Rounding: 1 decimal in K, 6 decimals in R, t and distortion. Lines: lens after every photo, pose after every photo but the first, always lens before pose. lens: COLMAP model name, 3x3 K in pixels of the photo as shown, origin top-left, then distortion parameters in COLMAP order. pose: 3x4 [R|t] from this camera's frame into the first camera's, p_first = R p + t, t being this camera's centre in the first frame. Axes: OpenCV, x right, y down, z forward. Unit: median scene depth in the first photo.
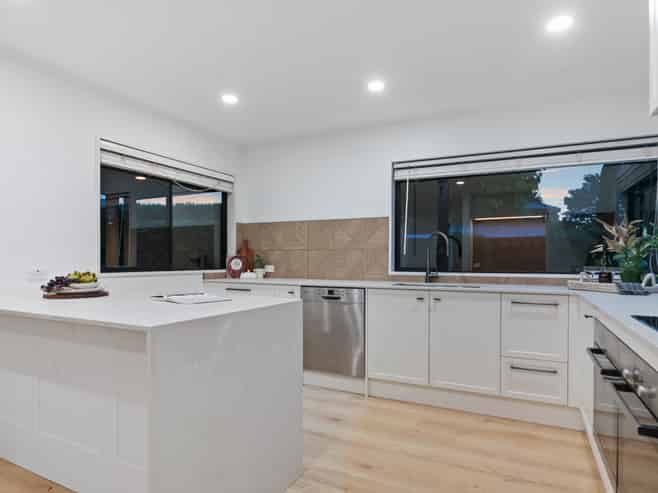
lens RADIAL K [[396.5, 0, 329.9], [0, 396.5, 249.9], [0, 0, 1]] dist [-0.005139, -0.000265]
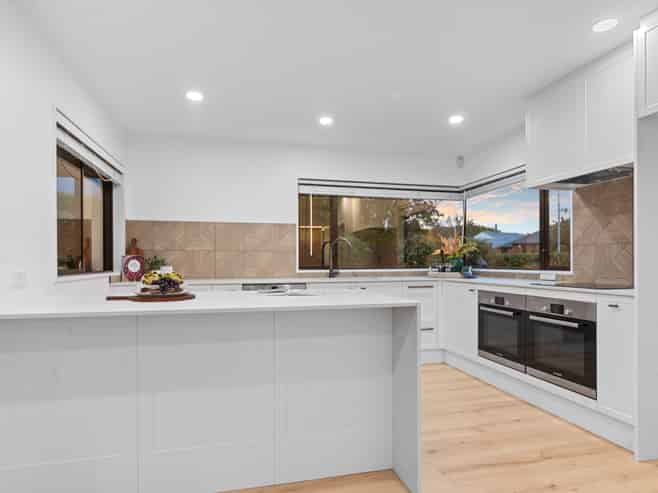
lens RADIAL K [[395.5, 0, 326.3], [0, 395.5, 259.5], [0, 0, 1]] dist [0.004622, -0.000476]
pose [[0.771990, -0.004517, 0.635618, -0.525772], [-0.011553, 0.999710, 0.021137, -0.002305], [-0.635529, -0.023661, 0.771714, 0.026340]]
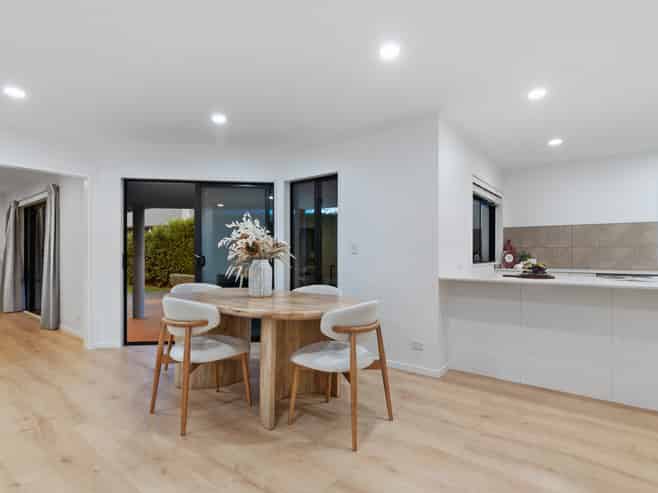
lens RADIAL K [[342.8, 0, 338.3], [0, 342.8, 257.6], [0, 0, 1]] dist [-0.002662, -0.000372]
pose [[0.981355, -0.003943, -0.192165, -0.652368], [0.011437, 0.999216, 0.037907, -0.018490], [0.191865, -0.039398, 0.980630, -0.295172]]
